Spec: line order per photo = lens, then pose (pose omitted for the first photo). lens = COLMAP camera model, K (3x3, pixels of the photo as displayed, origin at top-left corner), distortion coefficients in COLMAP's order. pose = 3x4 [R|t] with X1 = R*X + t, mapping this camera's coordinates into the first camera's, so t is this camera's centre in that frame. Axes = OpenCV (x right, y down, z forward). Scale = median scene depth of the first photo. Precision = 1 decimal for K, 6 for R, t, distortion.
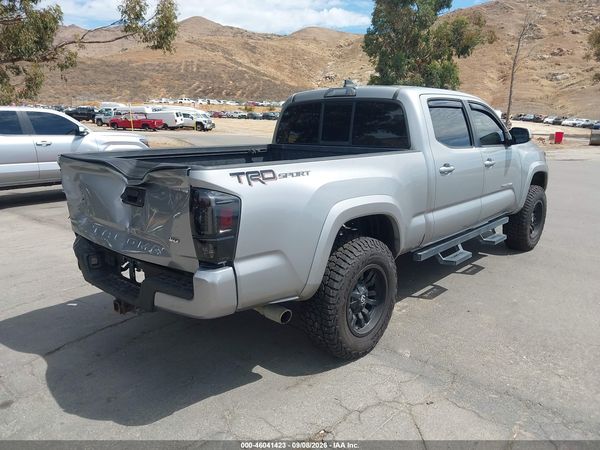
lens RADIAL K [[465.9, 0, 300.0], [0, 465.9, 225.0], [0, 0, 1]] dist [0.053852, -0.081828]
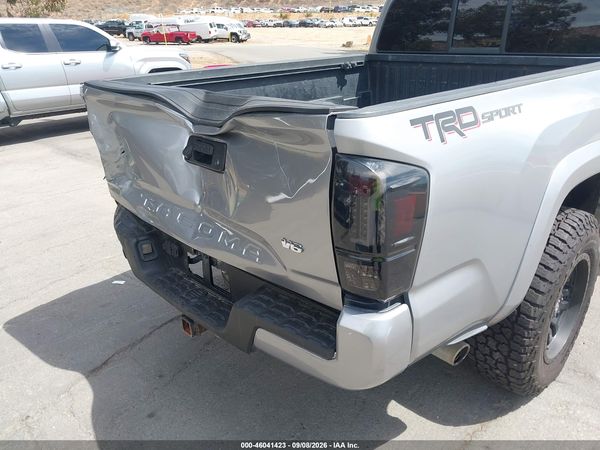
lens RADIAL K [[473.5, 0, 300.0], [0, 473.5, 225.0], [0, 0, 1]] dist [0.002389, -0.003059]
pose [[0.996799, 0.000530, -0.079947, -0.109184], [0.013262, 0.985028, 0.171886, -0.043176], [0.078841, -0.172396, 0.981867, 0.236374]]
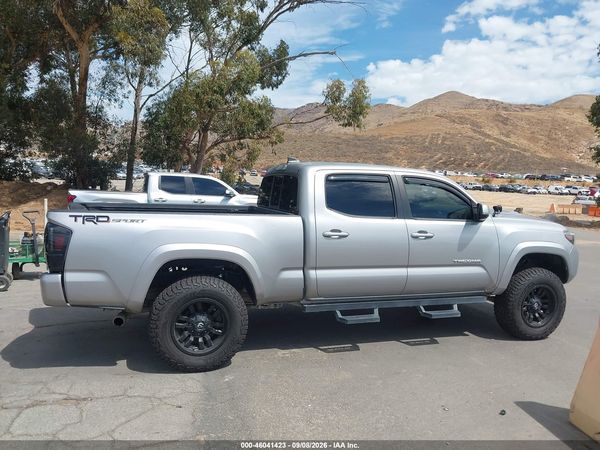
lens RADIAL K [[473.5, 0, 300.0], [0, 473.5, 225.0], [0, 0, 1]] dist [0.002389, -0.003059]
pose [[0.879573, 0.069840, -0.470610, 0.634139], [-0.137907, 0.984126, -0.111700, -0.002475], [0.455339, 0.163149, 0.875242, -0.026083]]
